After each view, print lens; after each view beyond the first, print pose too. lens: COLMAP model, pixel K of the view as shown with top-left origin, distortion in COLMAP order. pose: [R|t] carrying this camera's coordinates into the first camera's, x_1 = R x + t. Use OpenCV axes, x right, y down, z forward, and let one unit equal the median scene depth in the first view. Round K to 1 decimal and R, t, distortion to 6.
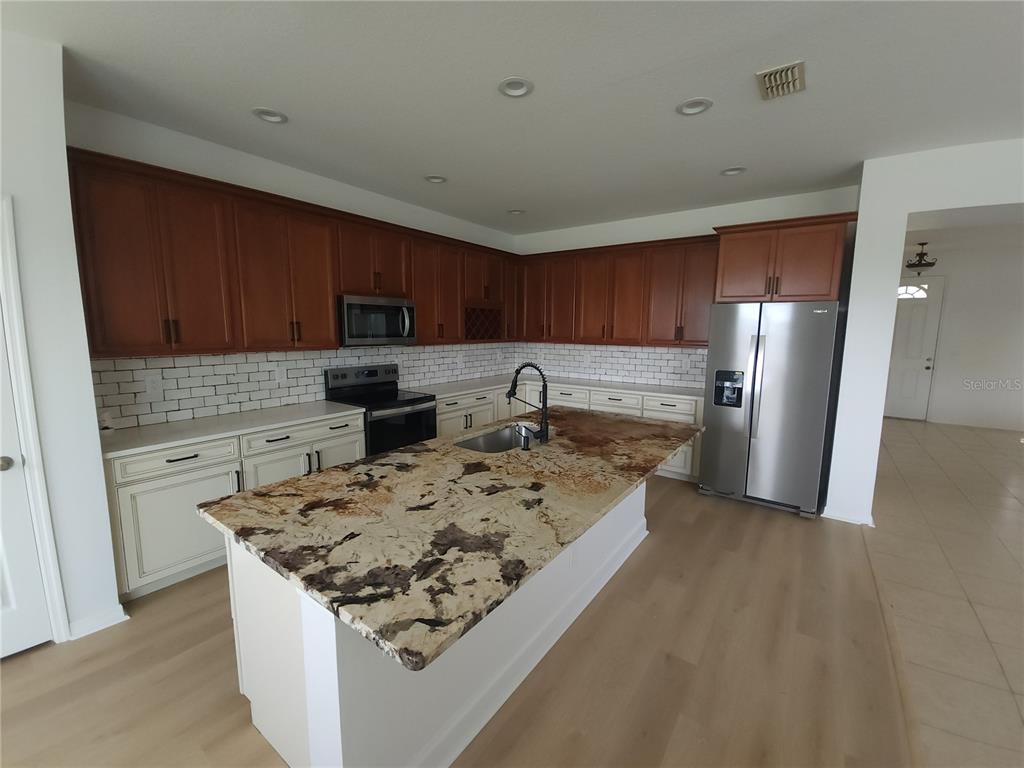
lens RADIAL K [[414.8, 0, 513.6], [0, 414.8, 382.8], [0, 0, 1]] dist [-0.002843, -0.000869]
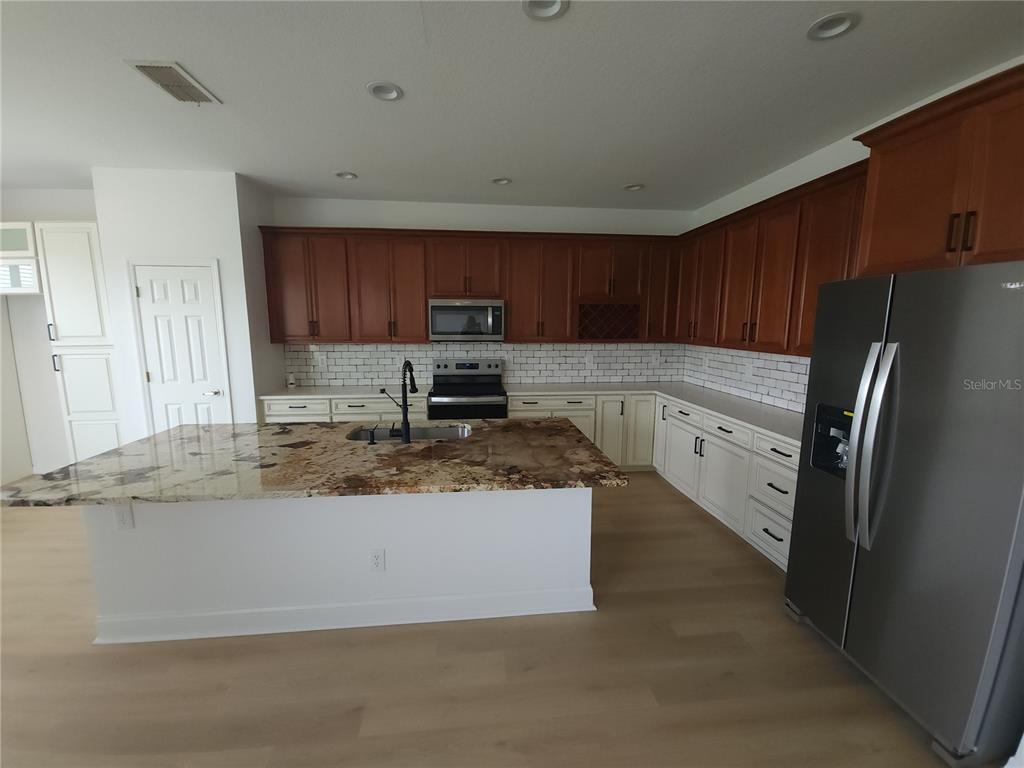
lens RADIAL K [[414.8, 0, 515.4], [0, 414.8, 383.3], [0, 0, 1]] dist [-0.002843, -0.000869]
pose [[0.680987, 0.100147, -0.725415, 0.815040], [-0.096504, 0.994238, 0.046666, -0.057825], [0.725909, 0.038226, 0.686728, 0.439646]]
